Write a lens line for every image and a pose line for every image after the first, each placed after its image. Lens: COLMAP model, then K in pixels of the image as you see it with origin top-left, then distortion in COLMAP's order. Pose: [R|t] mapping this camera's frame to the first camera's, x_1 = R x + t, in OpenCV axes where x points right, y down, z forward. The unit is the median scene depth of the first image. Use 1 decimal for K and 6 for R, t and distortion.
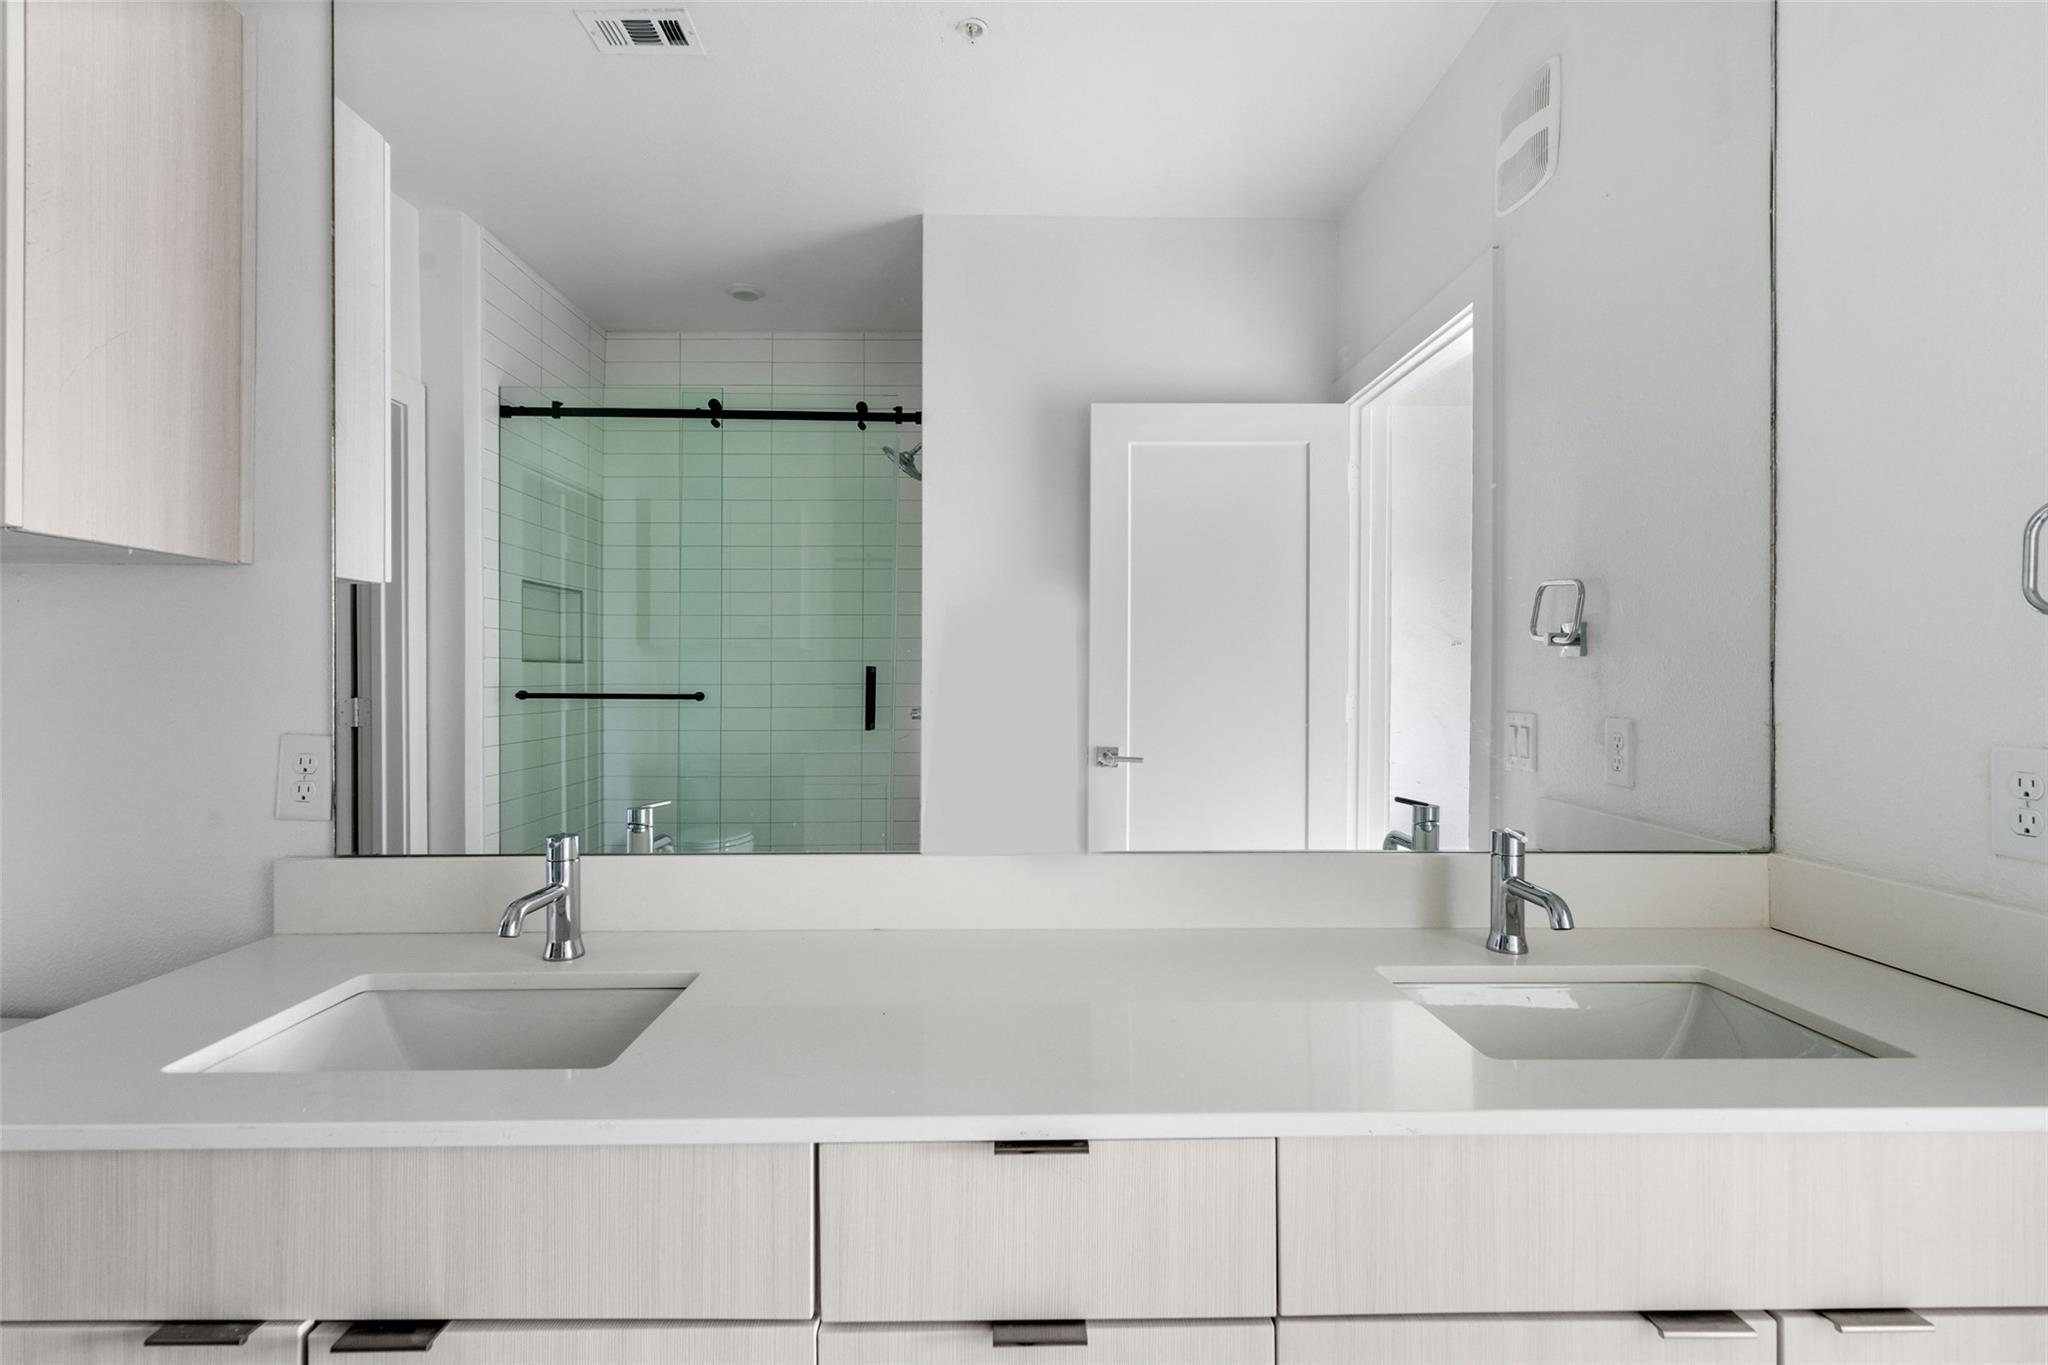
lens RADIAL K [[944.5, 0, 1021.0], [0, 944.5, 674.1], [0, 0, 1]] dist [-0.000232, 0.001384]
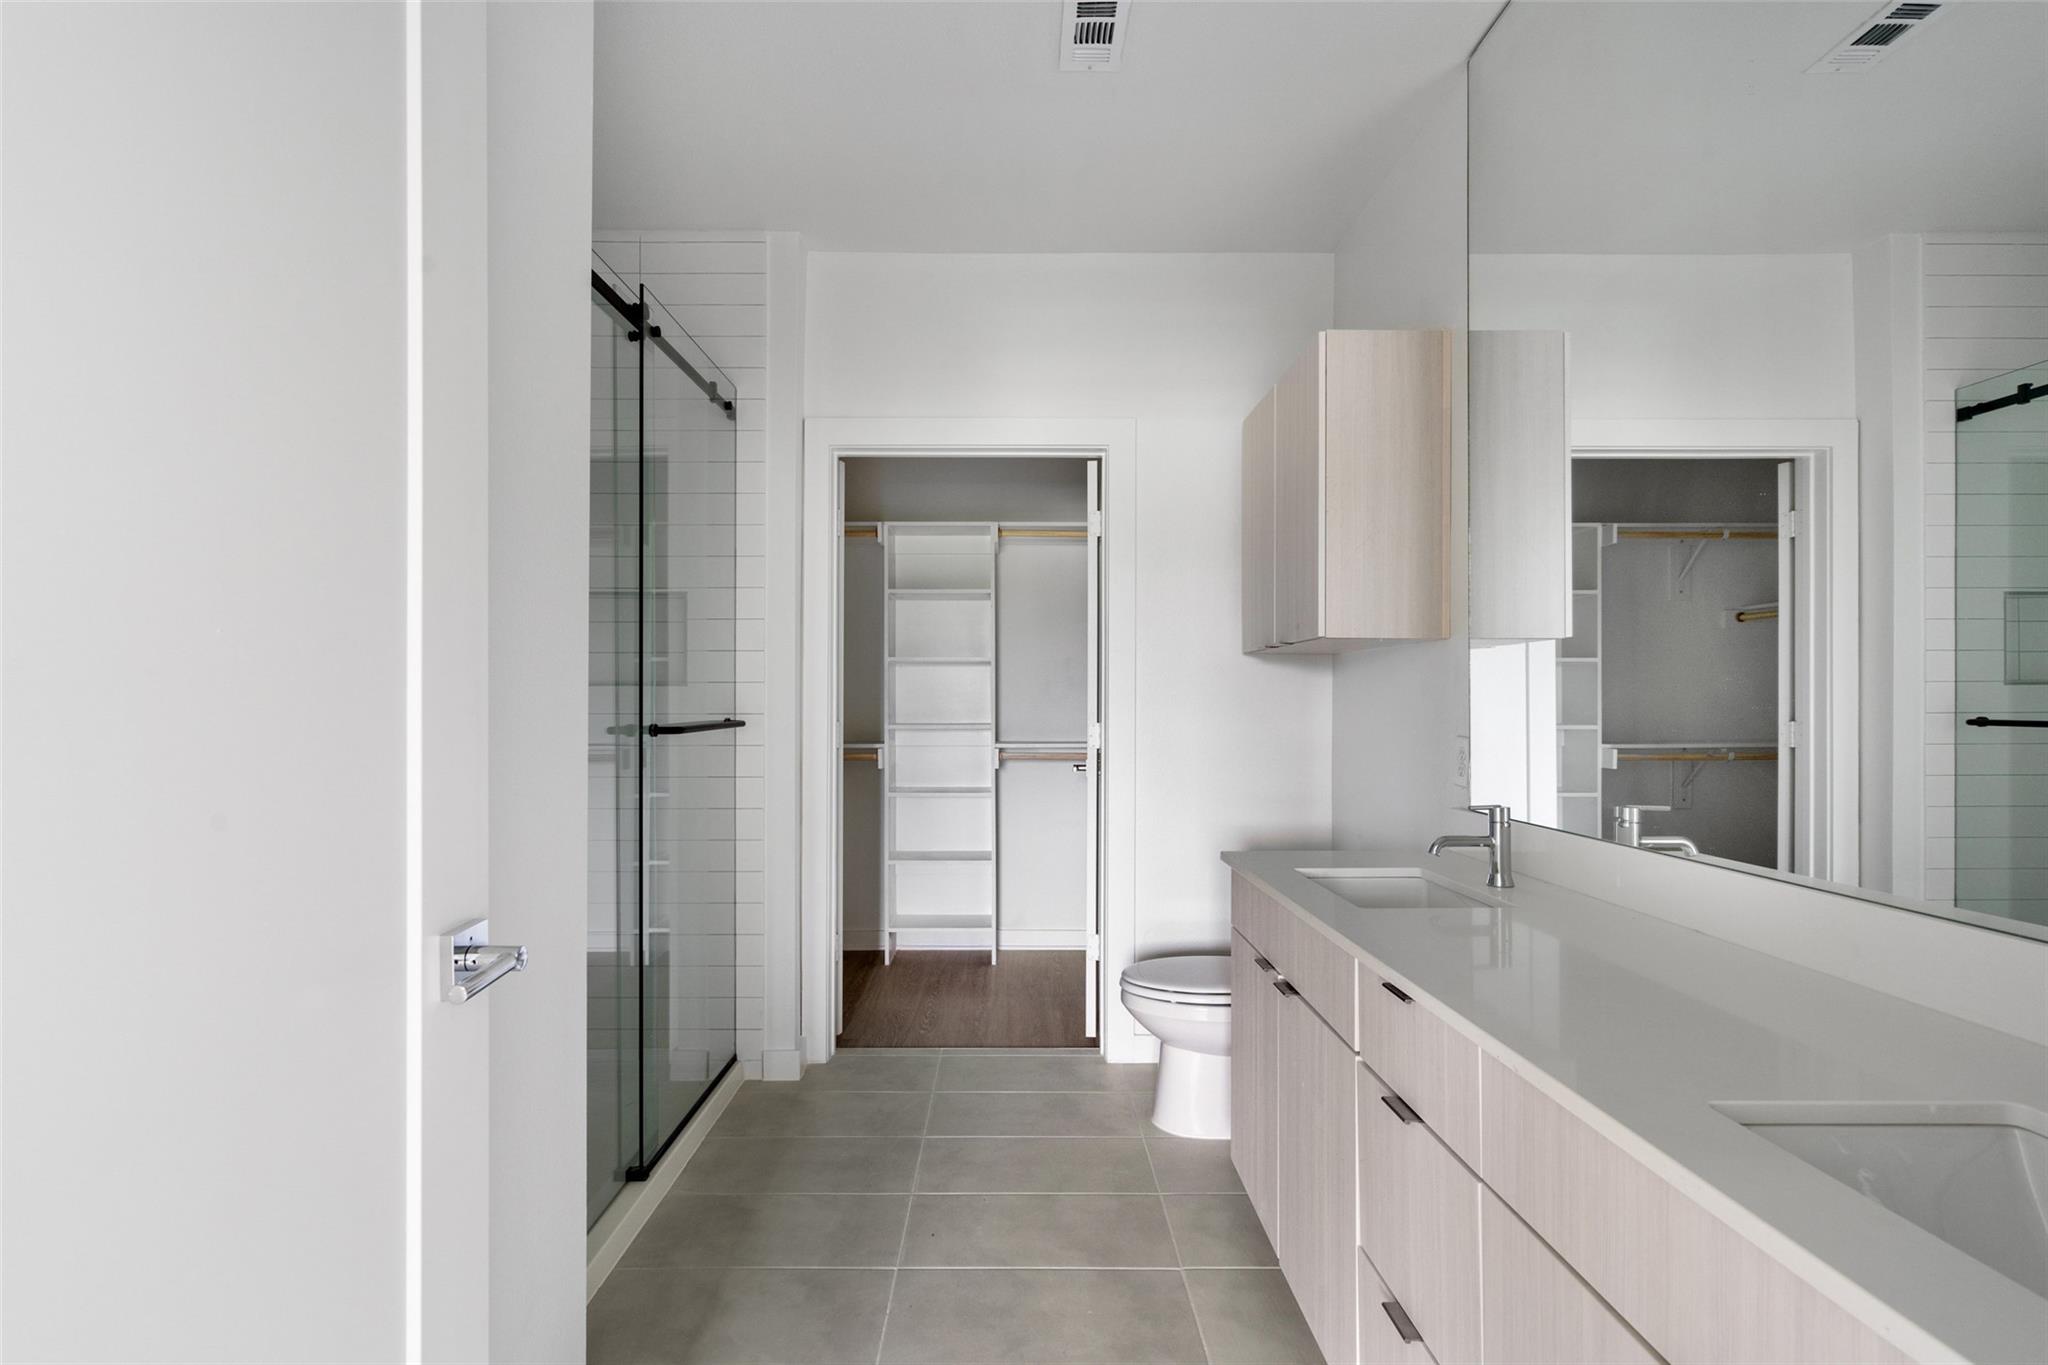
lens RADIAL K [[944.5, 0, 1017.5], [0, 944.5, 697.4], [0, 0, 1]] dist [-0.000232, 0.001384]
pose [[-0.004278, -0.002112, -0.999989, 0.570797], [0.003263, 0.999992, -0.002126, -0.003658], [0.999986, -0.003272, -0.004271, 0.119567]]
